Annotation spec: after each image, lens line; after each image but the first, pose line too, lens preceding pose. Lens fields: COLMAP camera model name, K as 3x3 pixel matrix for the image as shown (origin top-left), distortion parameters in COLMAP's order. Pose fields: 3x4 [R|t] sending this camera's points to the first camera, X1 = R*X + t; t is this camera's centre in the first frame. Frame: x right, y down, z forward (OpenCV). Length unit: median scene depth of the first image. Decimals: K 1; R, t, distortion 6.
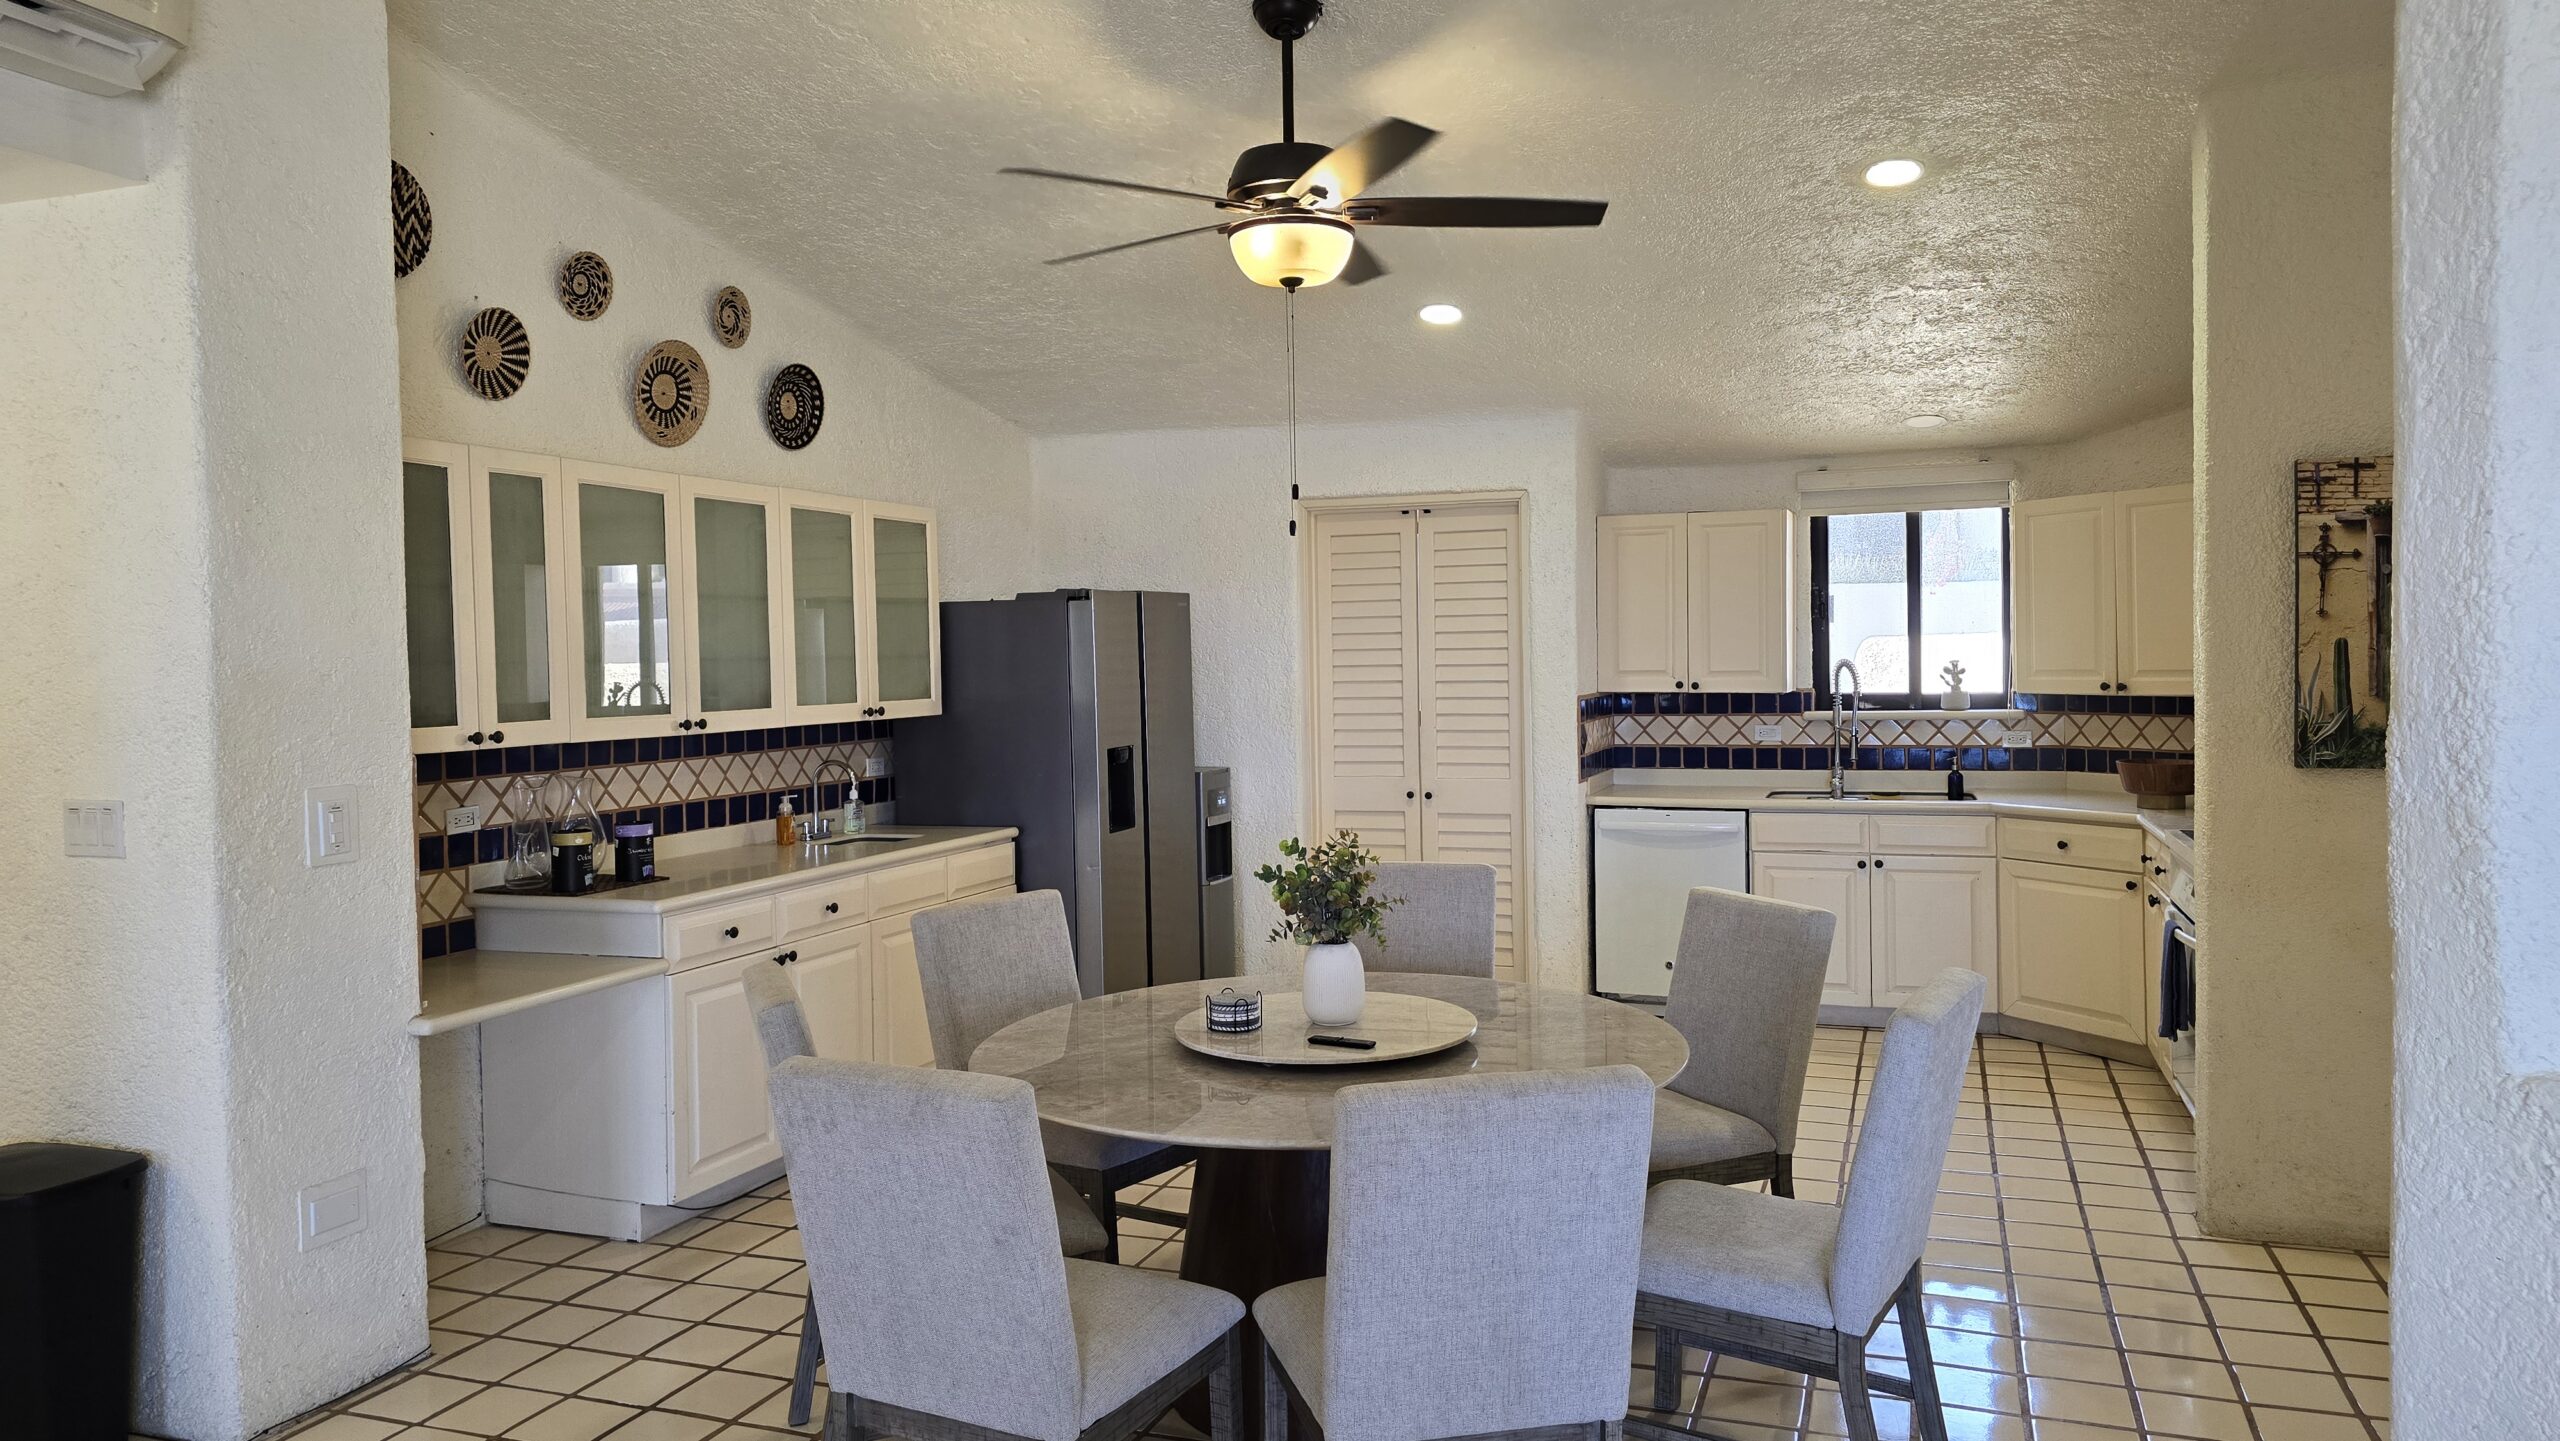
lens RADIAL K [[1695.8, 0, 1286.7], [0, 1695.8, 664.3], [0, 0, 1]] dist [0.059604, -0.062600]
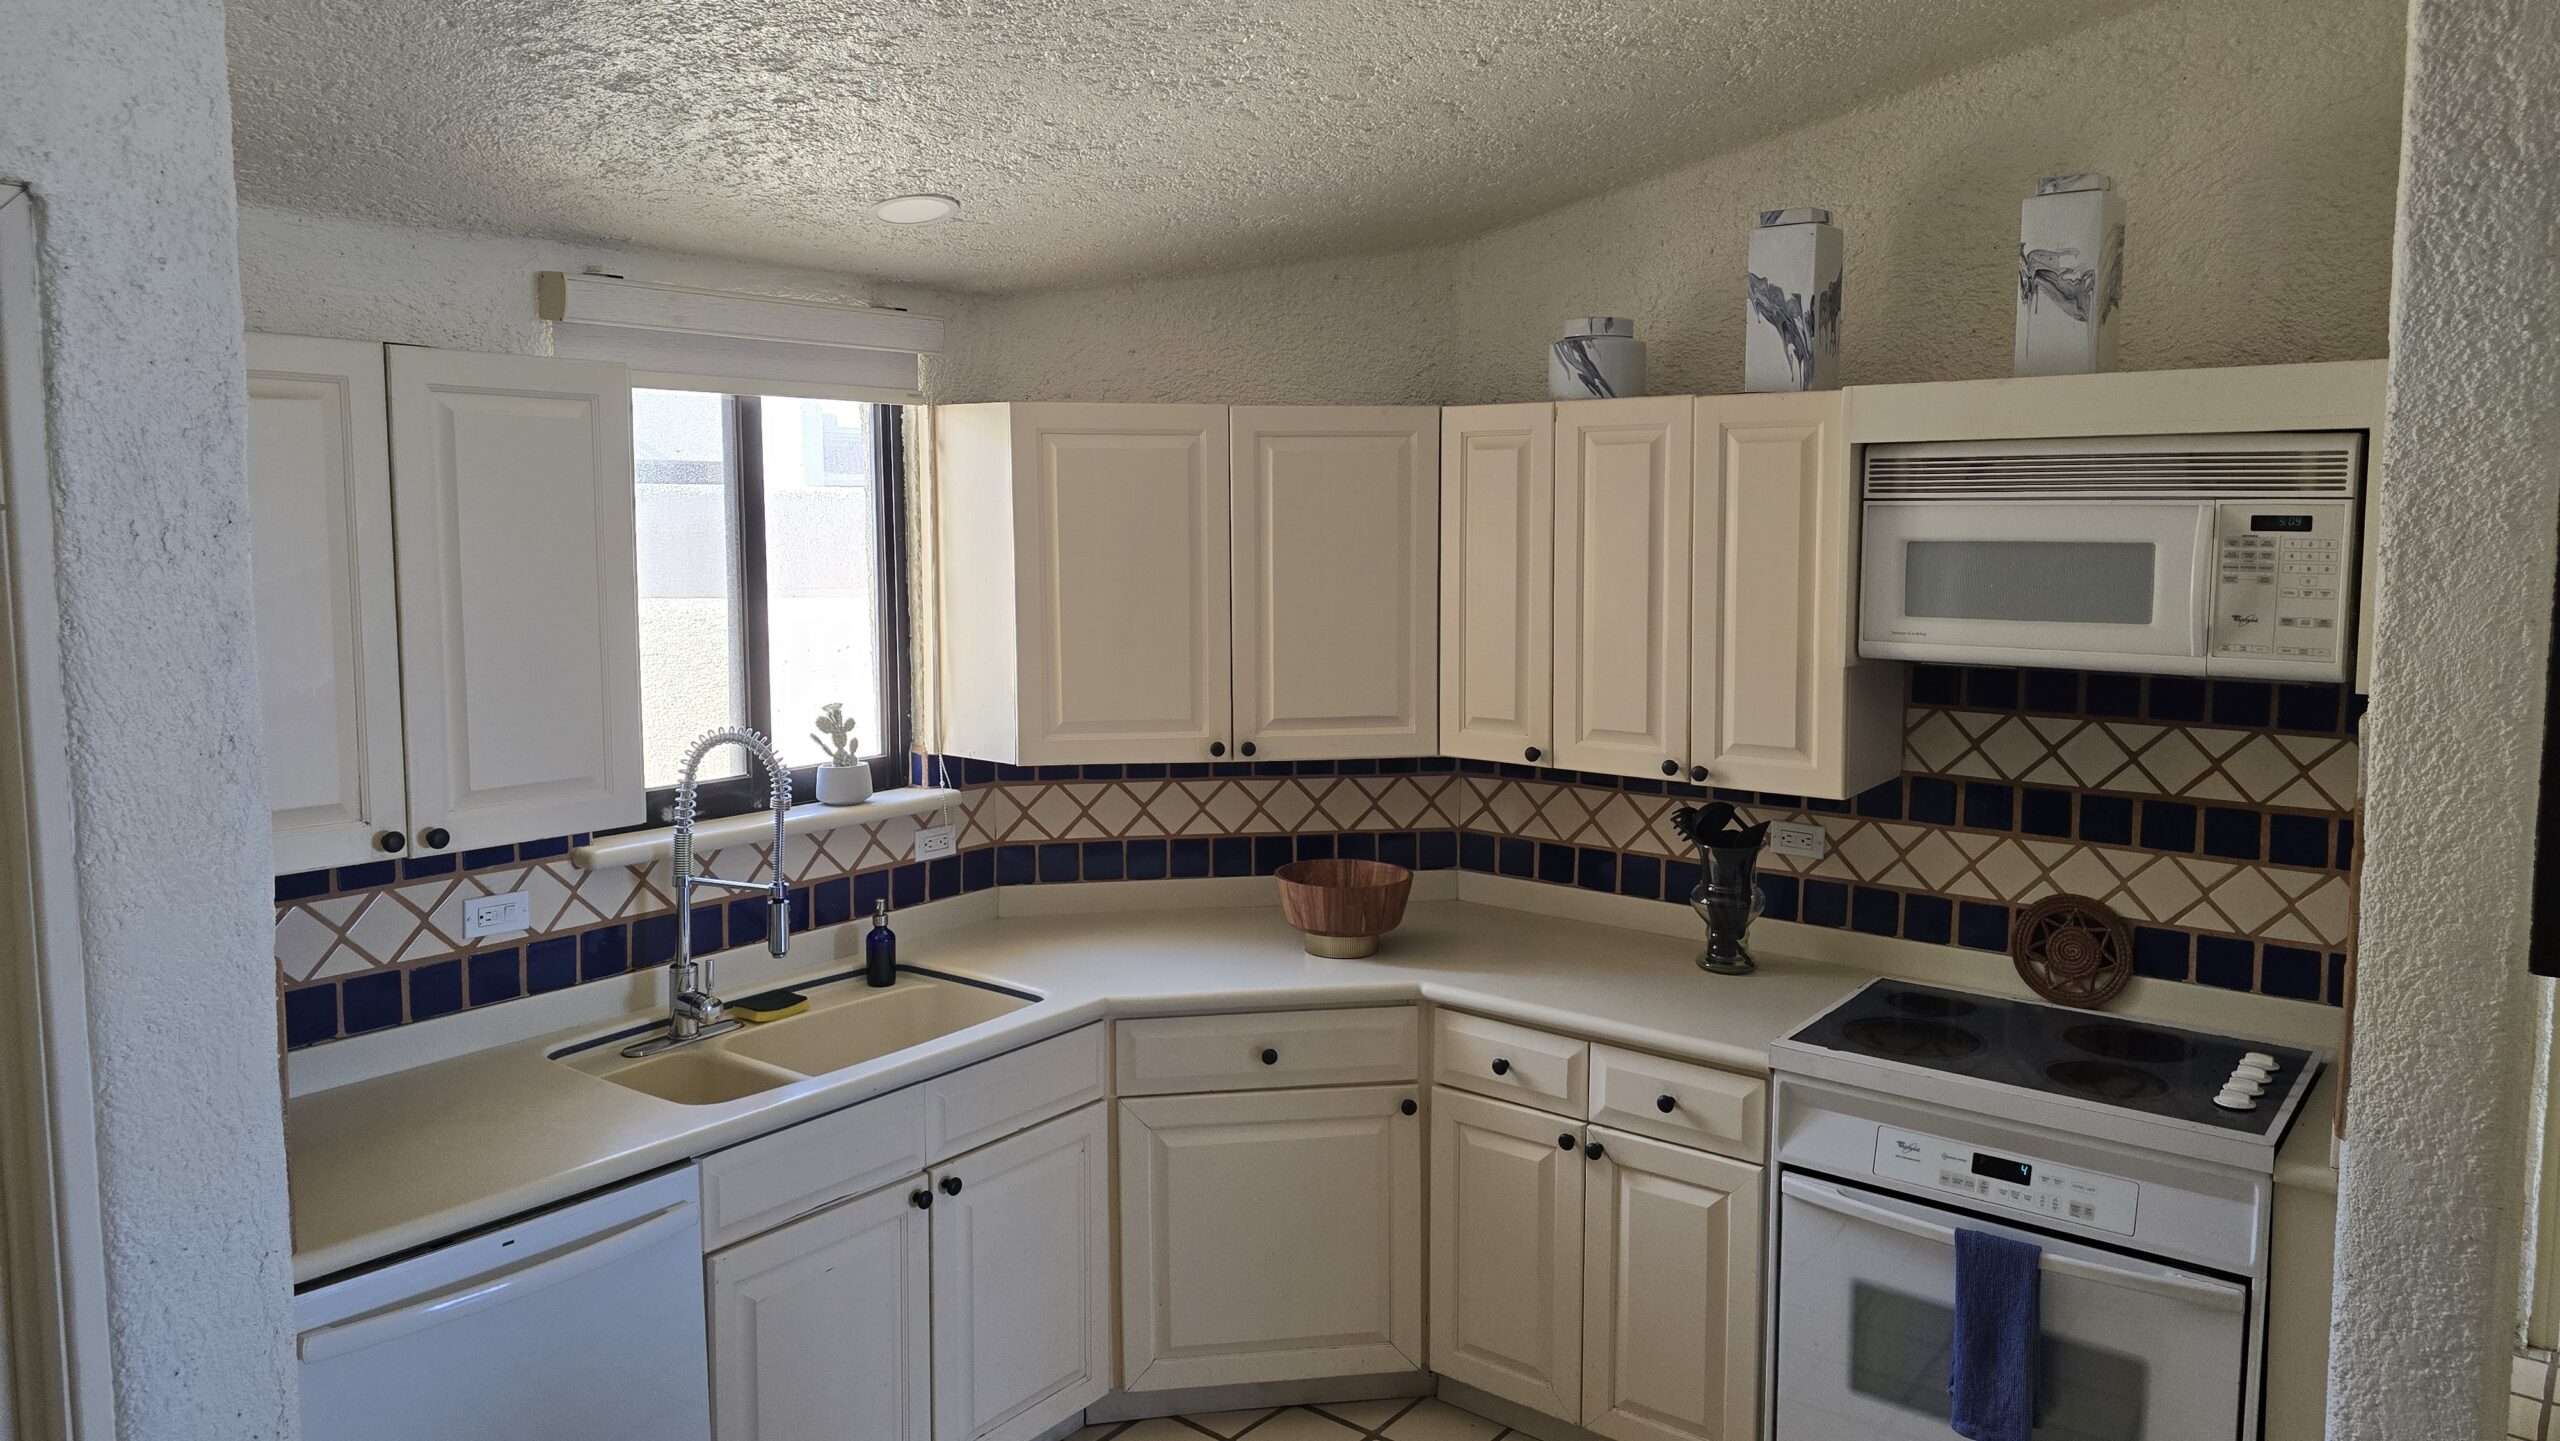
lens RADIAL K [[1730.1, 0, 1292.1], [0, 1730.1, 682.0], [0, 0, 1]] dist [0.076696, -0.080442]
pose [[0.300801, -0.074778, 0.950751, -0.052587], [-0.000386, 0.996912, 0.078531, -0.049467], [-0.953687, -0.023989, 0.299843, 0.735684]]
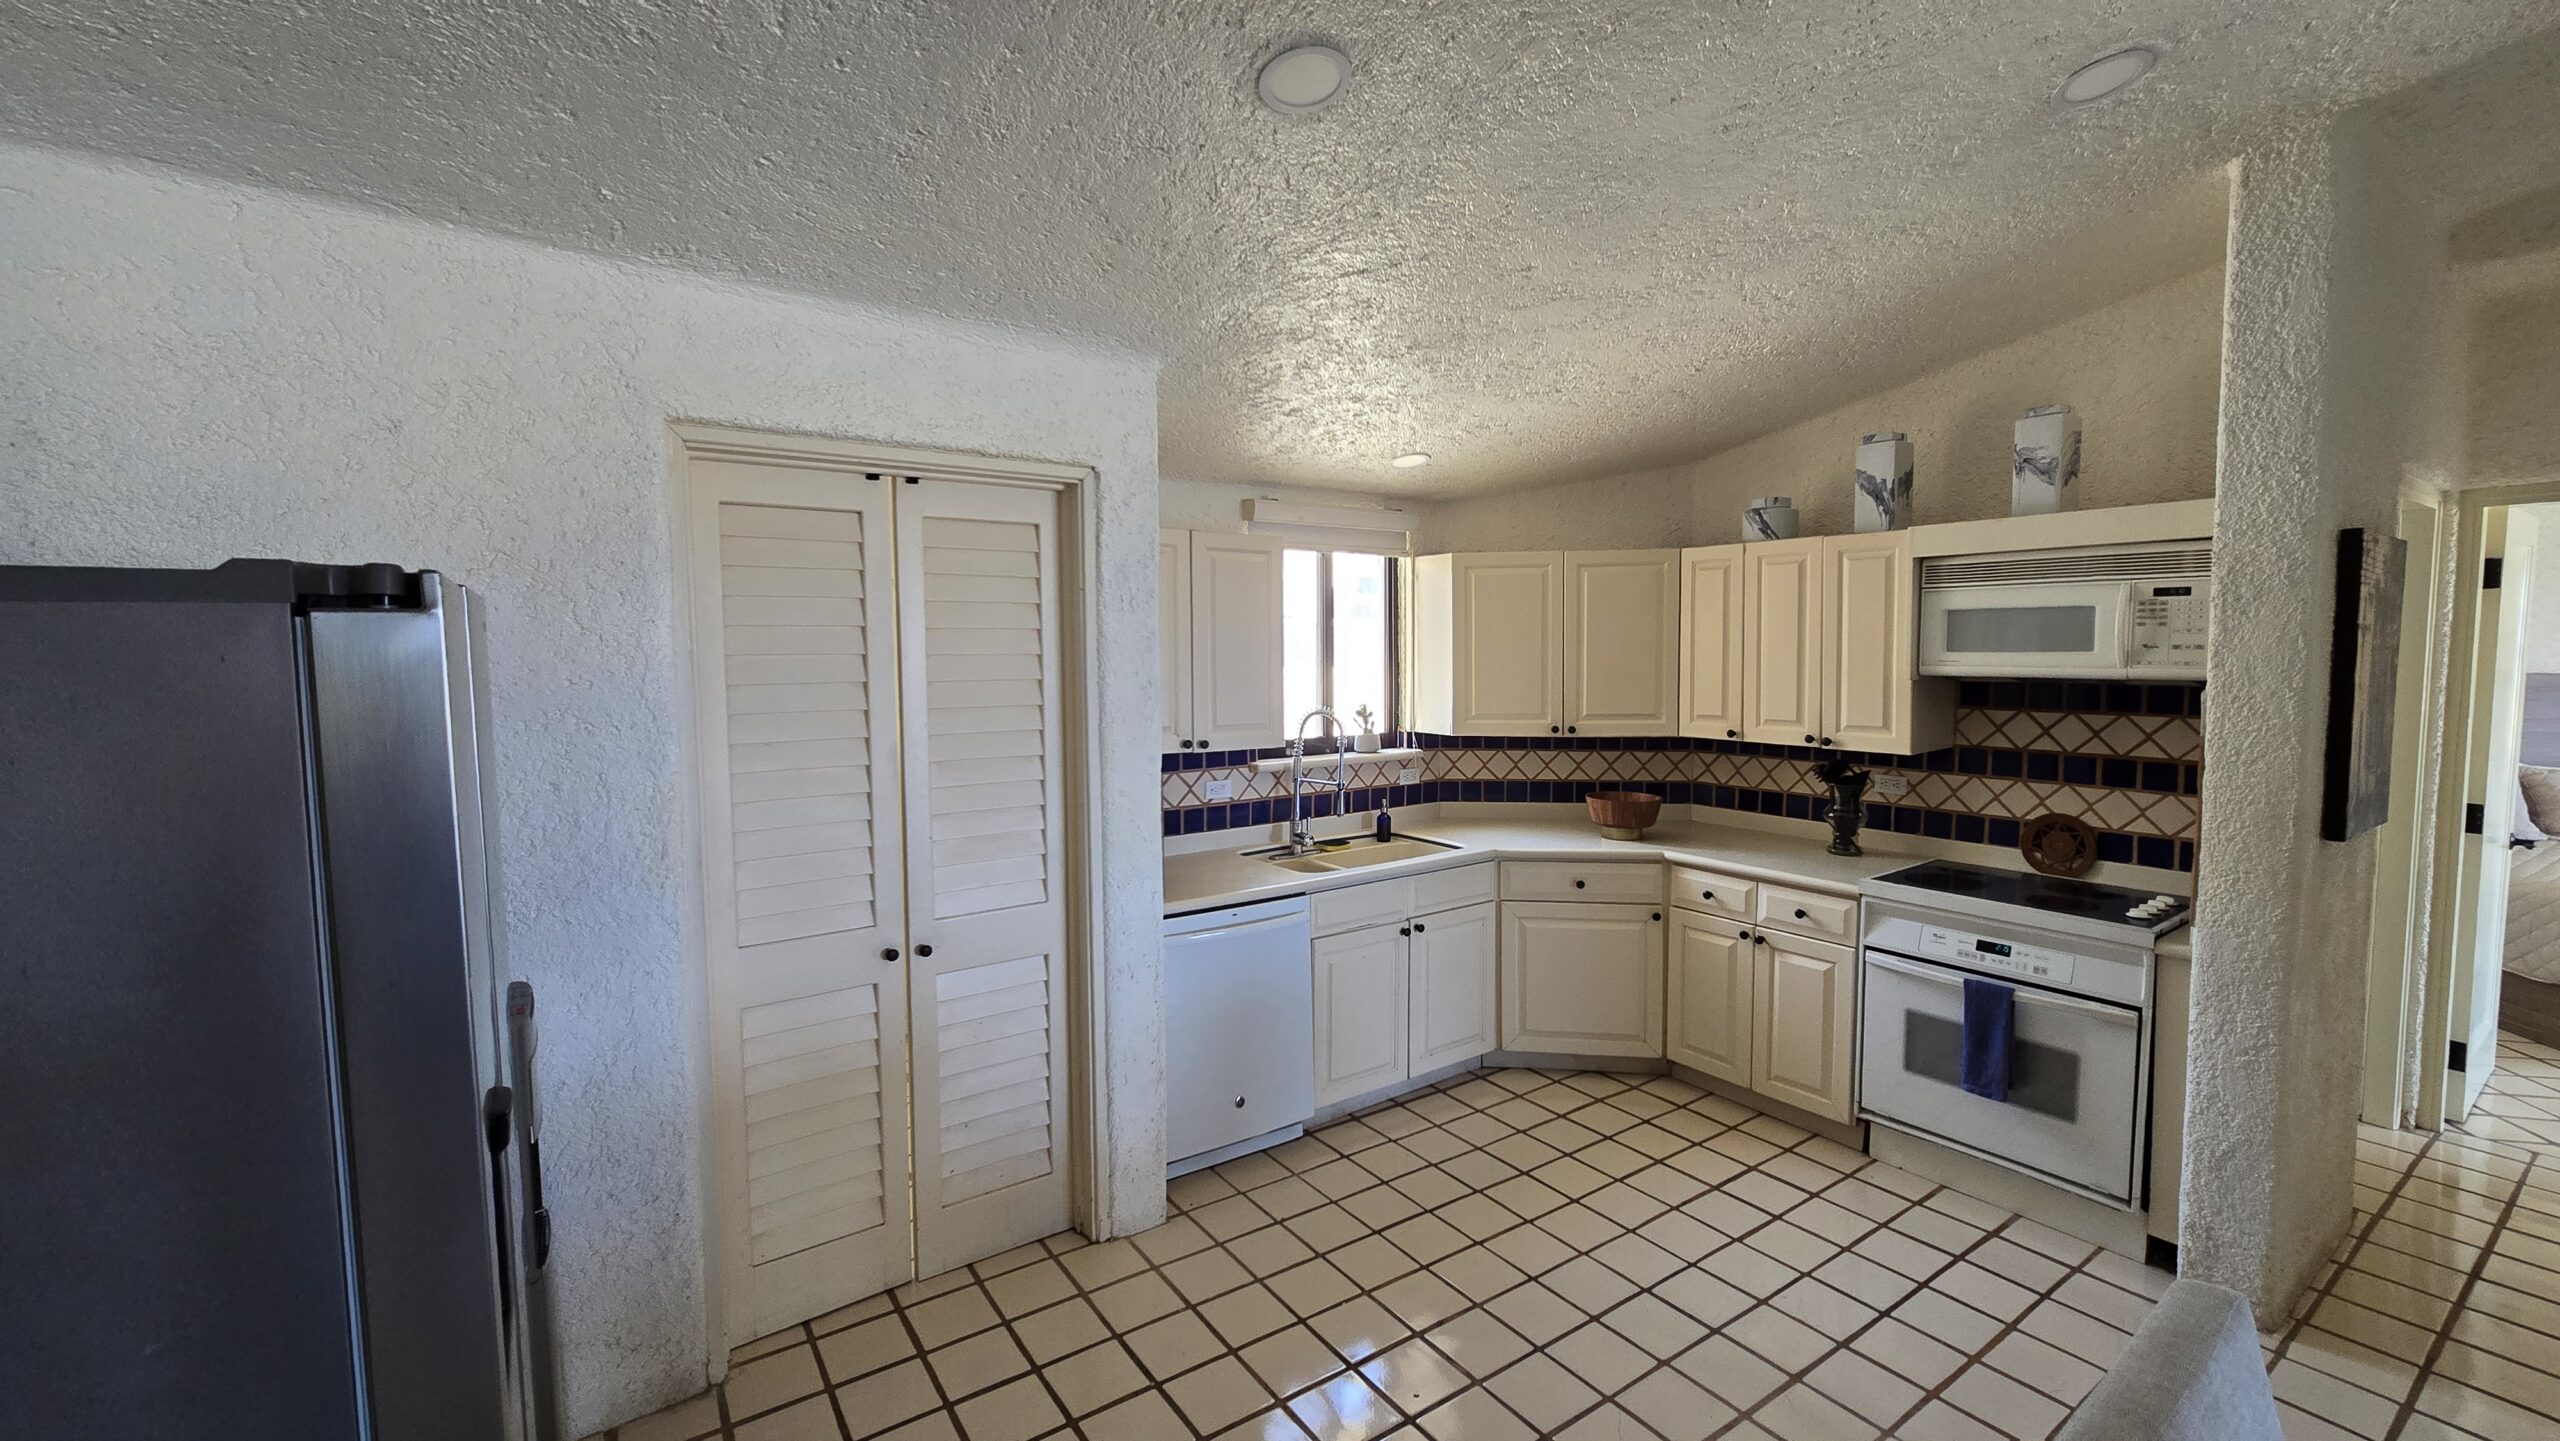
lens RADIAL K [[1045.7, 0, 1293.3], [0, 1045.7, 717.3], [0, 0, 1]] dist [-0.000331, 0.000059]
pose [[0.565175, -0.041406, 0.823932, -0.151241], [0.001551, 0.998791, 0.049129, -0.025247], [-0.824970, -0.026488, 0.564556, 0.695863]]
